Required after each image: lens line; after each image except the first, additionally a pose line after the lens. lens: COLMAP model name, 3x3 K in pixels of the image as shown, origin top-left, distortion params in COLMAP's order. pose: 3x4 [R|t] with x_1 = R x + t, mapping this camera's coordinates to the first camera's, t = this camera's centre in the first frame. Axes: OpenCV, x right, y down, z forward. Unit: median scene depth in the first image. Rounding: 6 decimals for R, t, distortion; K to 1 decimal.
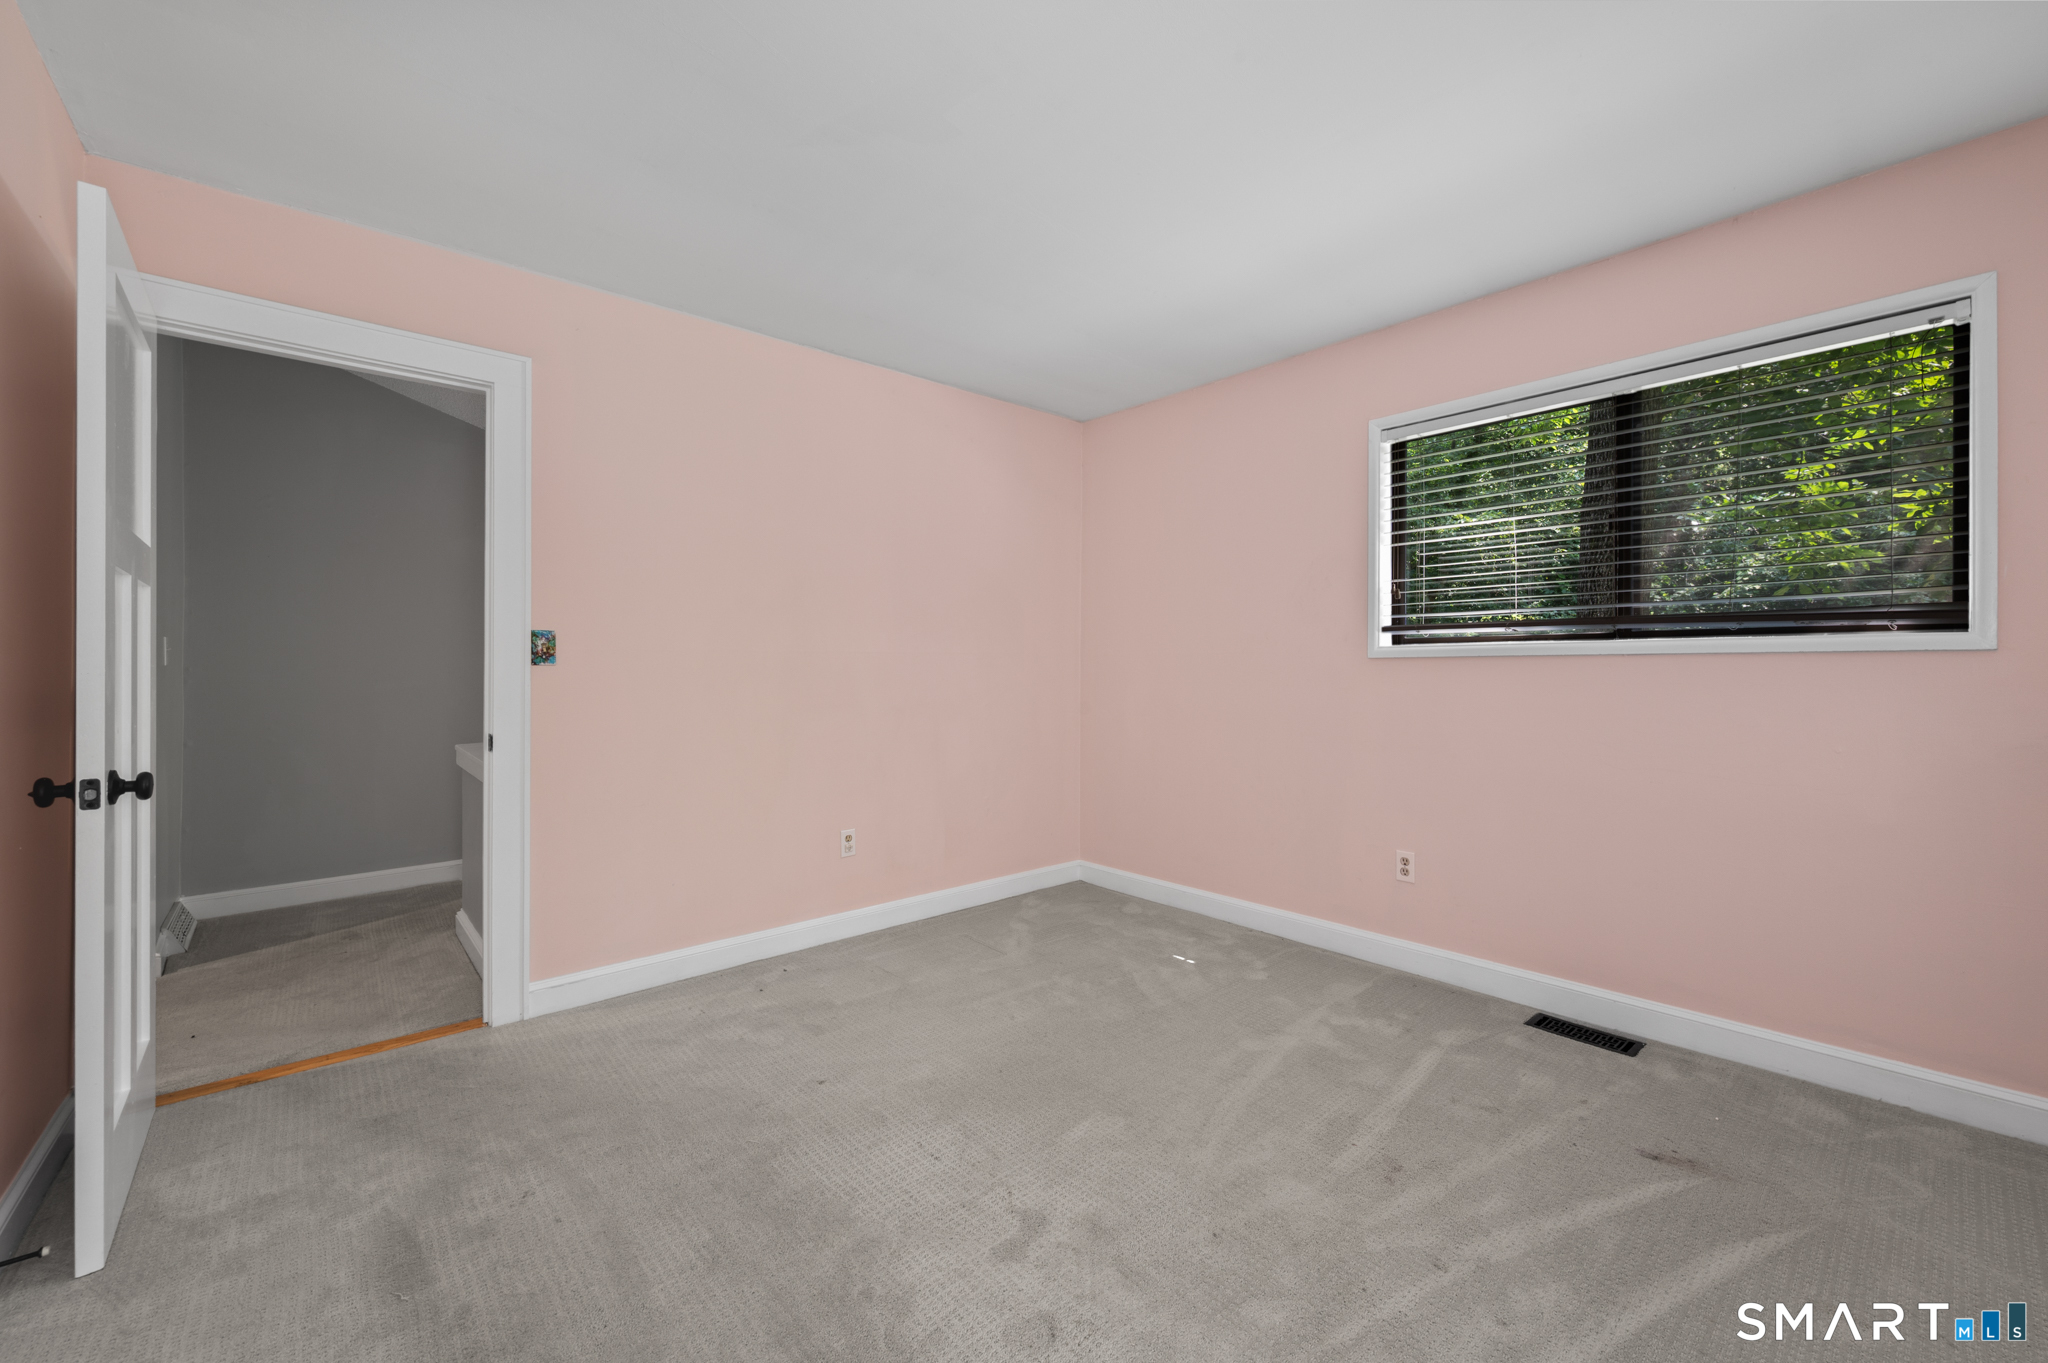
lens RADIAL K [[815.4, 0, 1028.4], [0, 815.4, 669.1], [0, 0, 1]] dist [-0.003187, 0.000783]
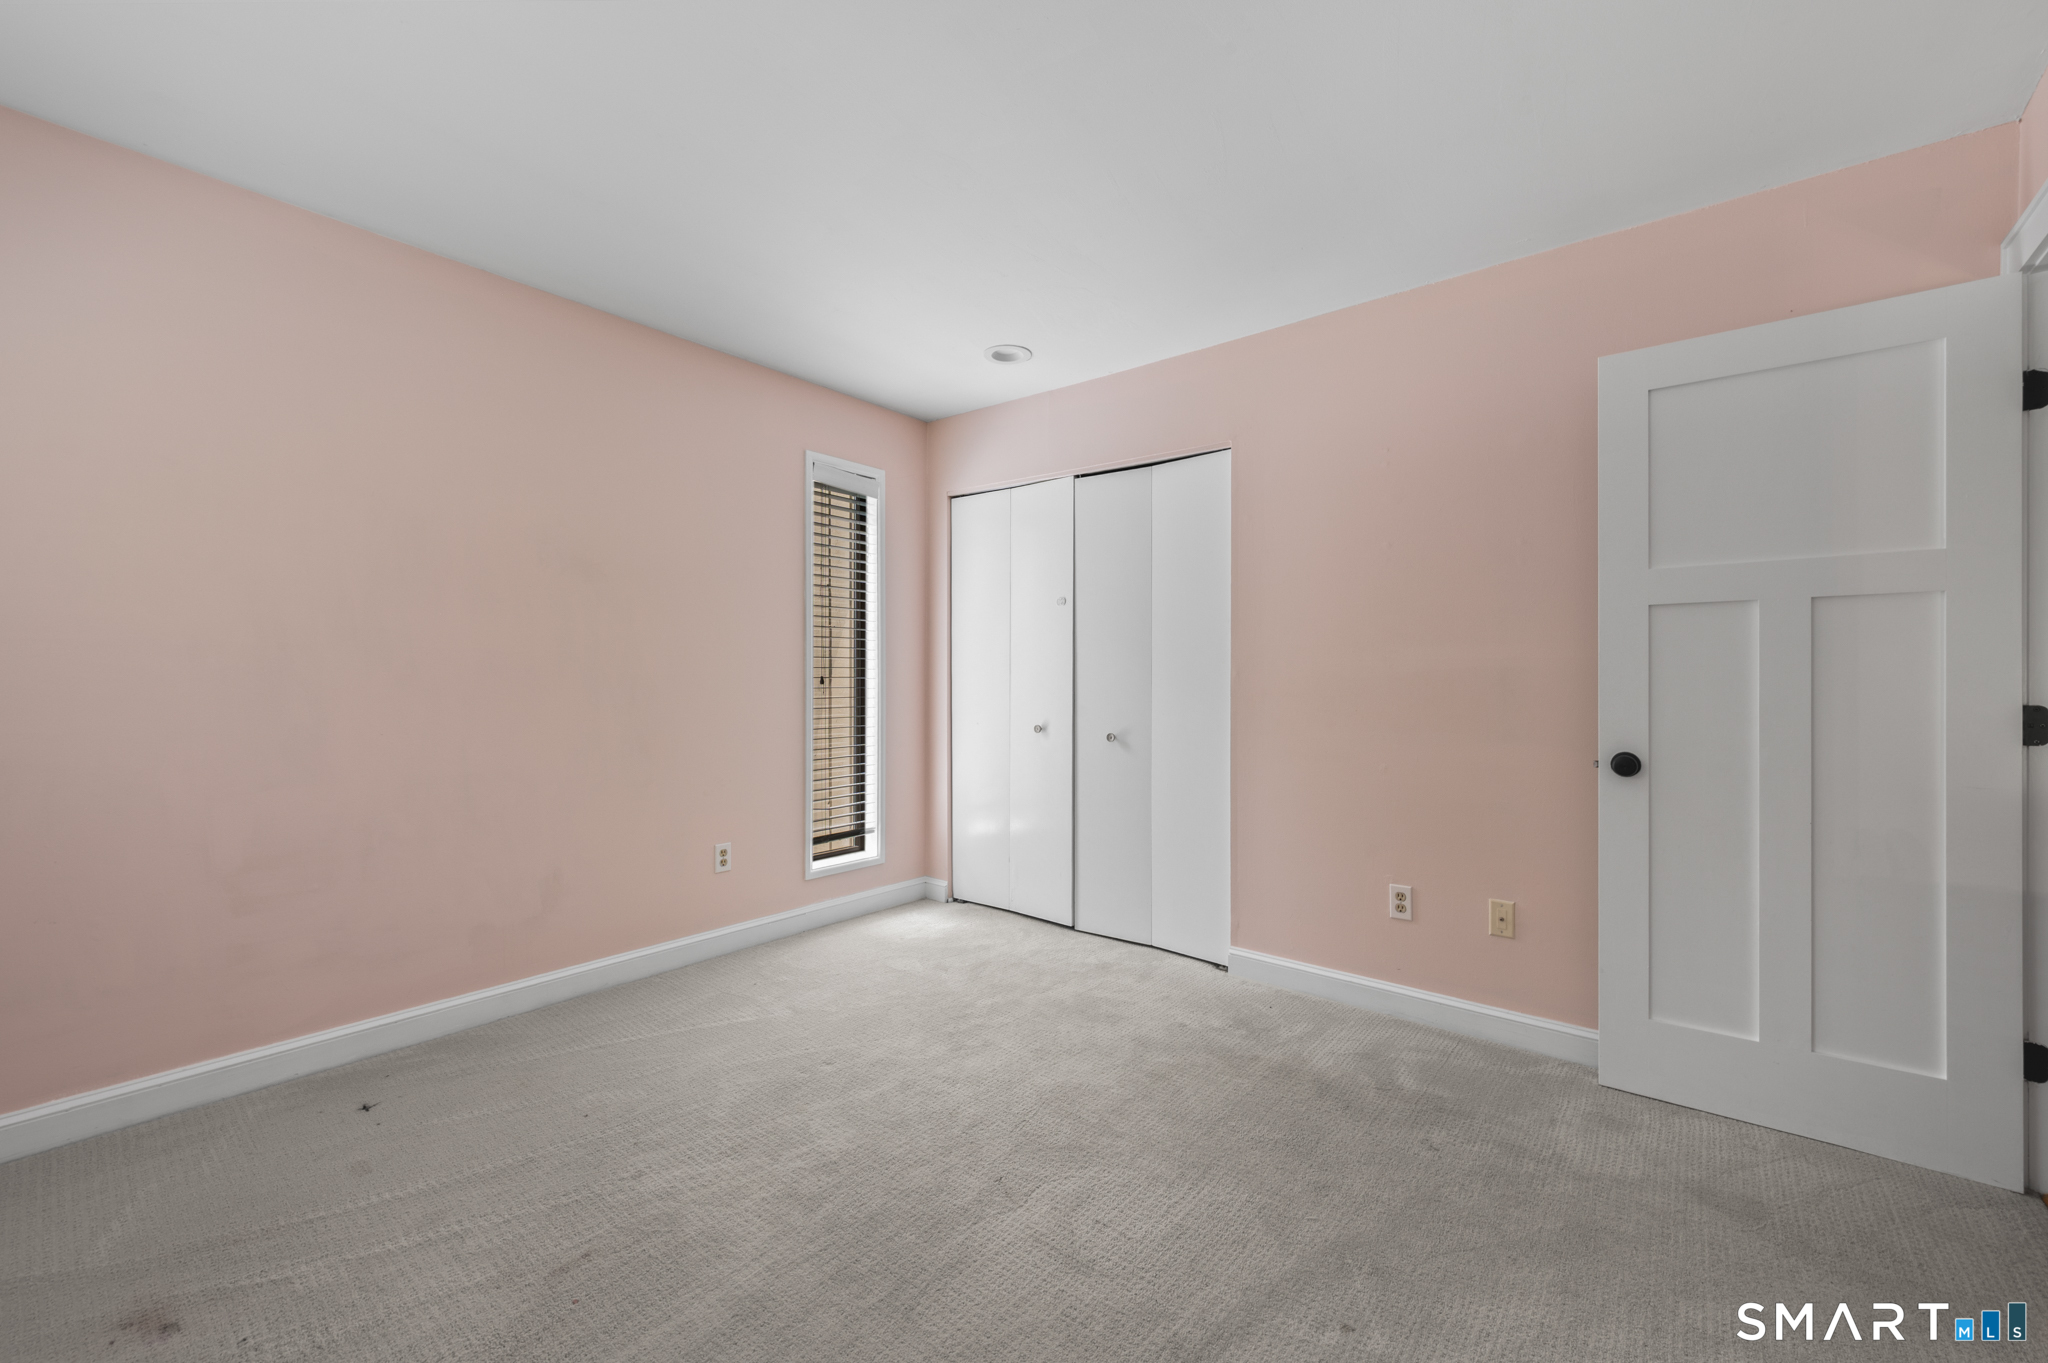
lens RADIAL K [[815.4, 0, 1025.6], [0, 815.4, 687.6], [0, 0, 1]] dist [-0.003187, 0.000783]
pose [[-0.986649, 0.000732, -0.162862, 0.078441], [0.000018, 0.999990, 0.004385, 0.004487], [0.162864, 0.004323, -0.986639, 1.319226]]
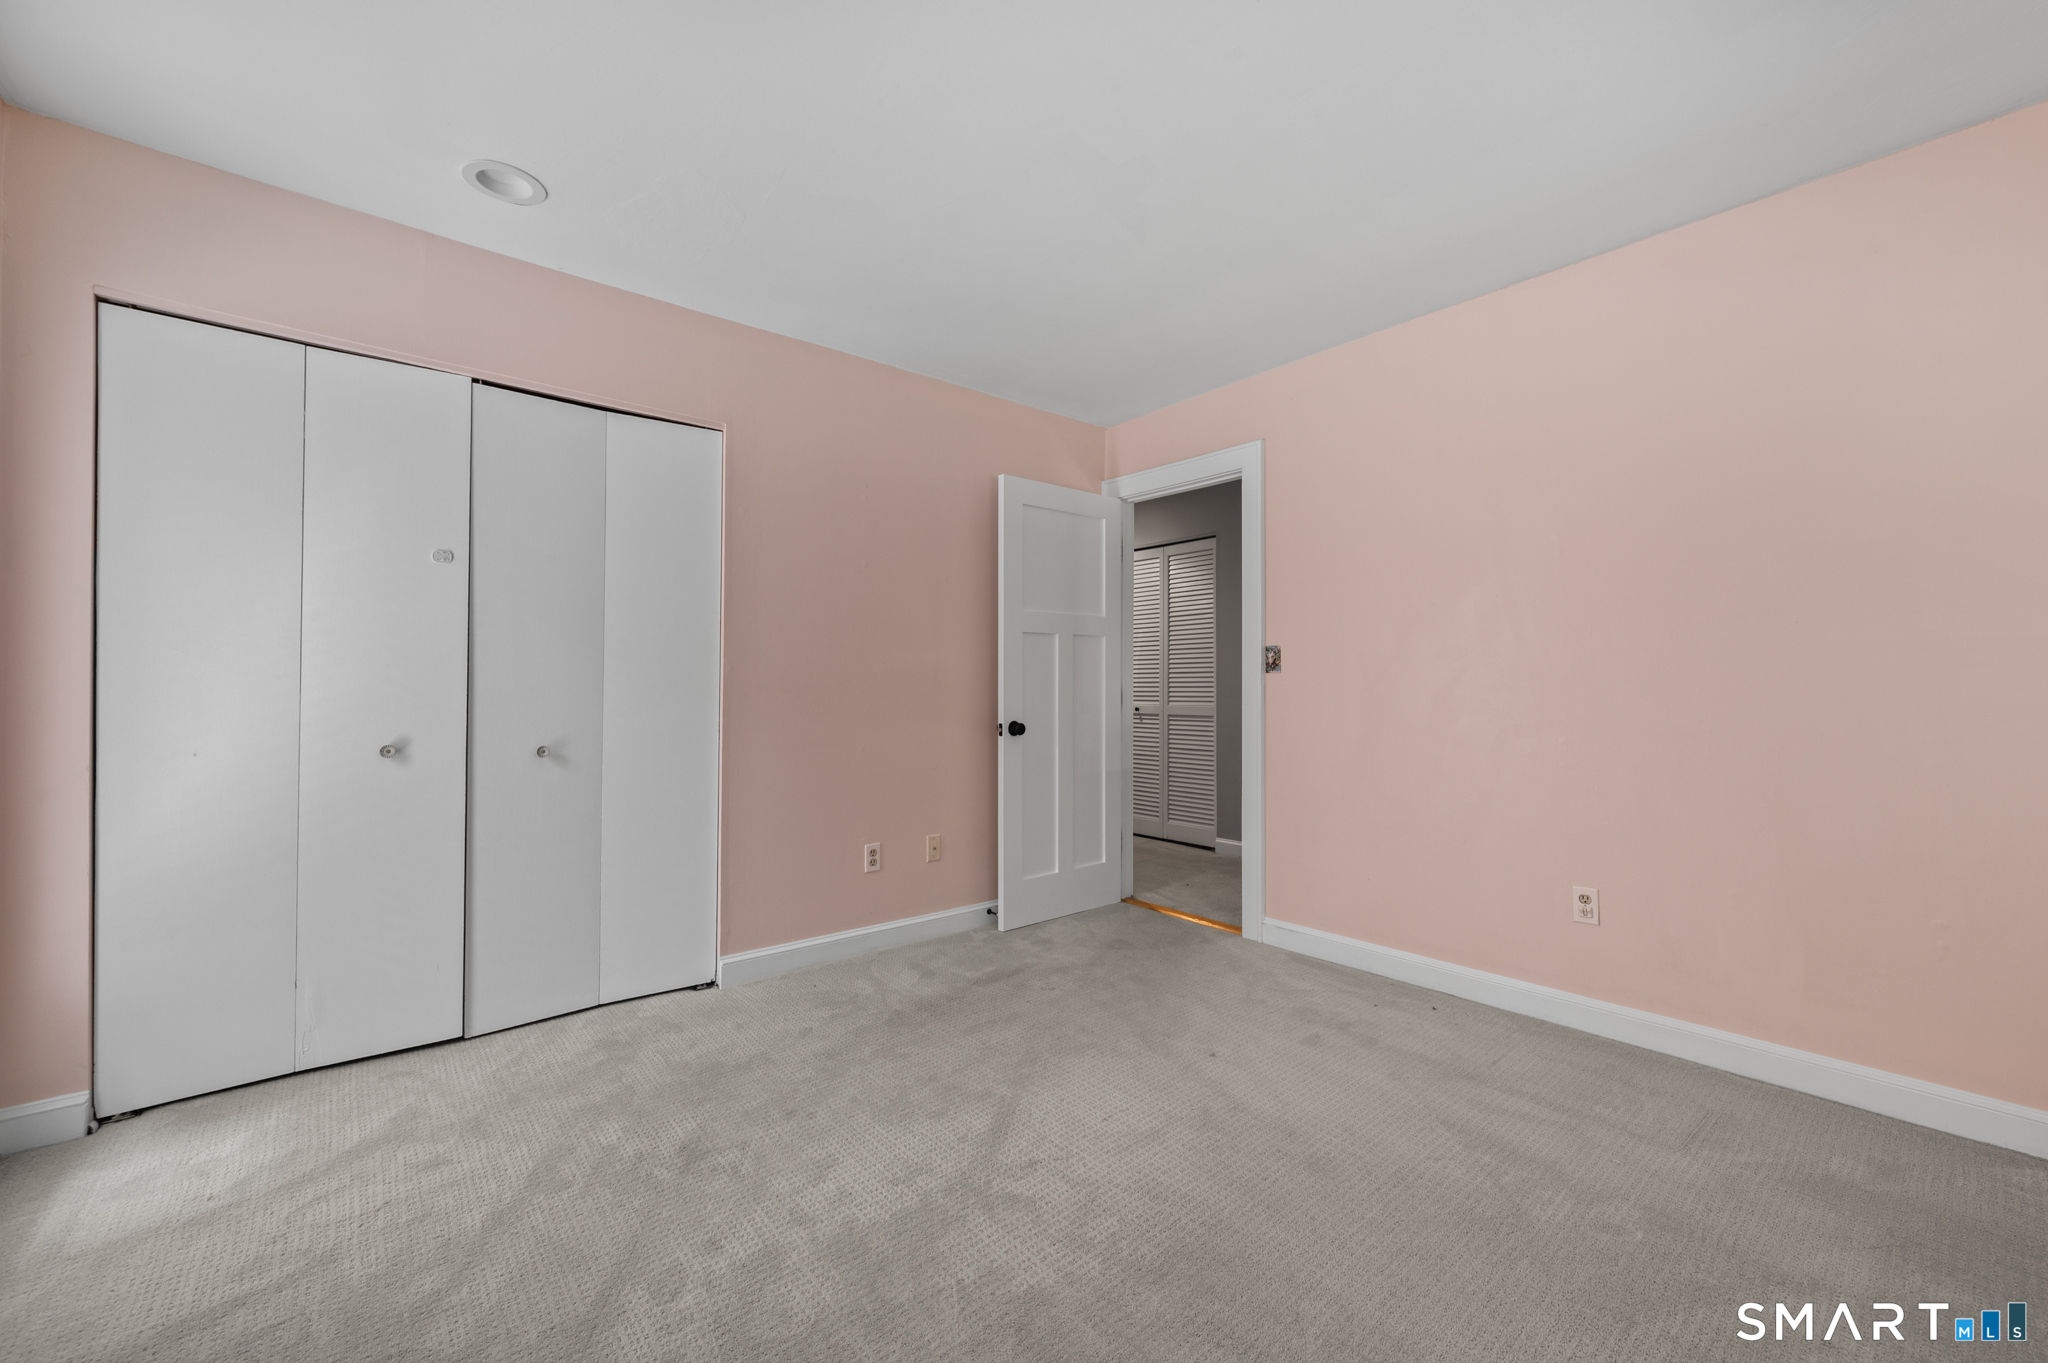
lens RADIAL K [[815.4, 0, 1026.6], [0, 815.4, 675.4], [0, 0, 1]] dist [-0.003187, 0.000783]
pose [[-0.020051, -0.002939, -0.999795, 0.700826], [0.000970, 0.999995, -0.002959, 0.002668], [0.999798, -0.001029, -0.020048, 0.643454]]
